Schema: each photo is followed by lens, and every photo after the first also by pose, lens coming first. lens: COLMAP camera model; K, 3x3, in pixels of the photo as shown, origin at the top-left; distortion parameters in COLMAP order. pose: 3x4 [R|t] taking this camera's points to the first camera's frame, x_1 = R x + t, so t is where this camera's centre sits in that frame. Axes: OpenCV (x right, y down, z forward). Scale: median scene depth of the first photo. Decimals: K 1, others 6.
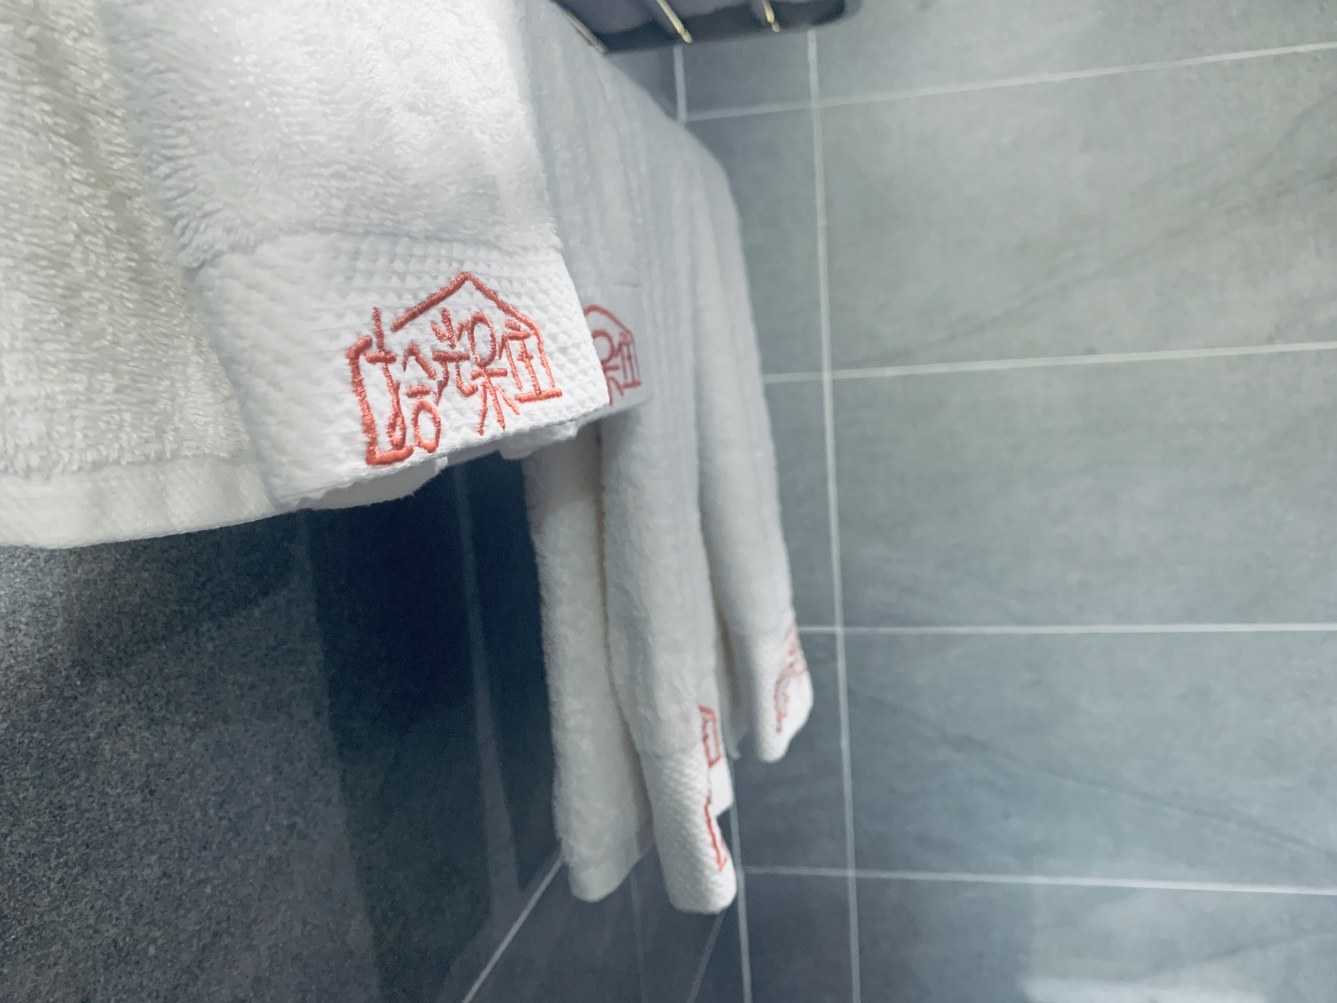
lens RADIAL K [[1074.6, 0, 648.9], [0, 1074.6, 467.9], [0, 0, 1]] dist [0.051429, -0.063200]
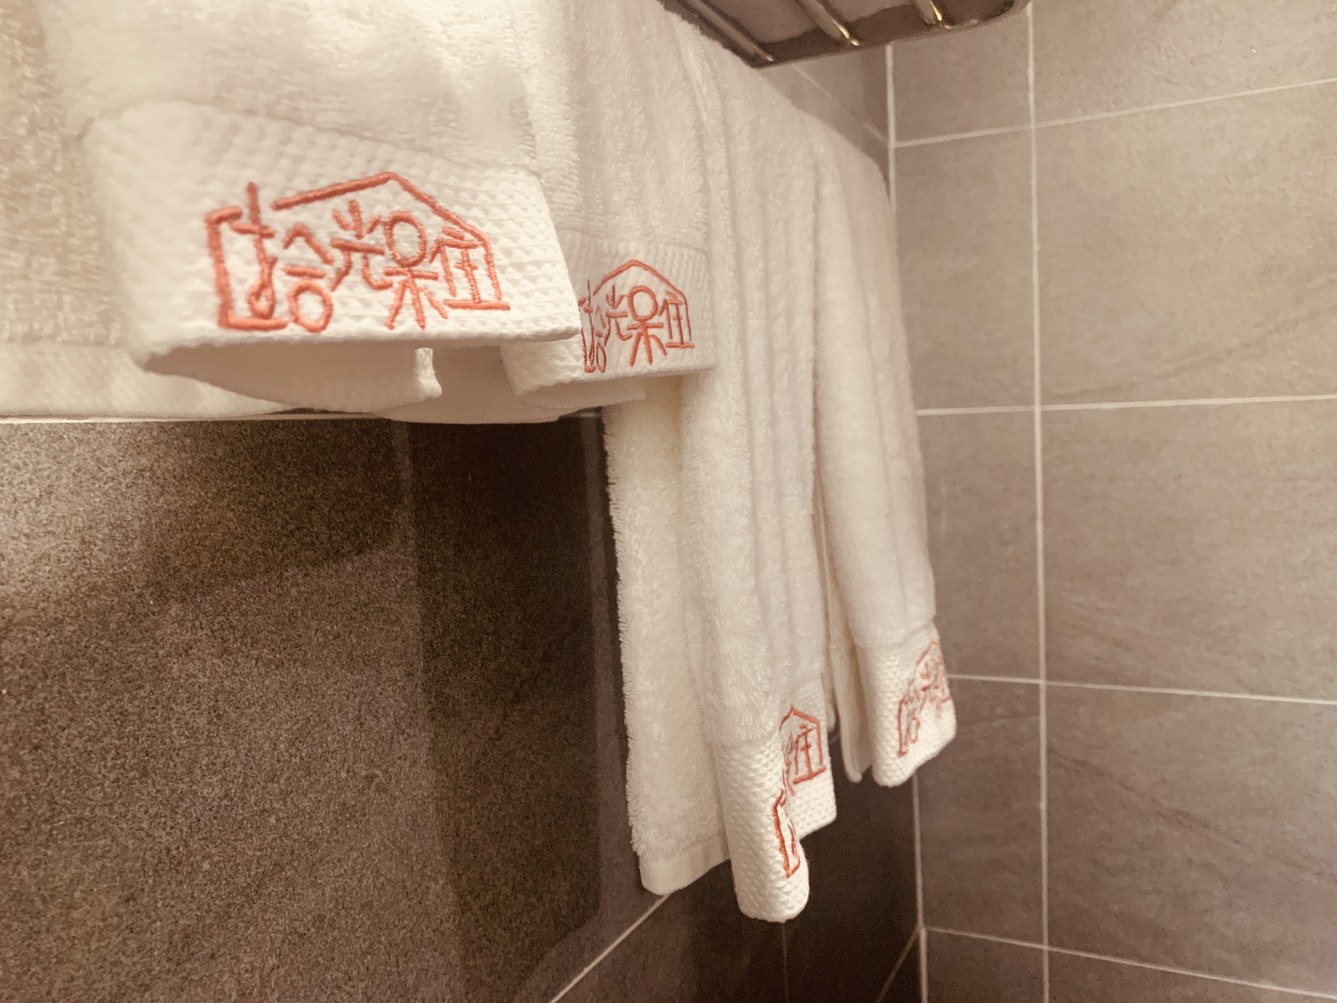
lens RADIAL K [[1060.6, 0, 666.7], [0, 1060.6, 476.4], [0, 0, 1]] dist [0.042829, -0.058126]
pose [[0.970845, 0.038672, -0.236567, 0.225299], [-0.050275, 0.997800, -0.043212, 0.091697], [0.234375, 0.053846, 0.970654, 0.072732]]
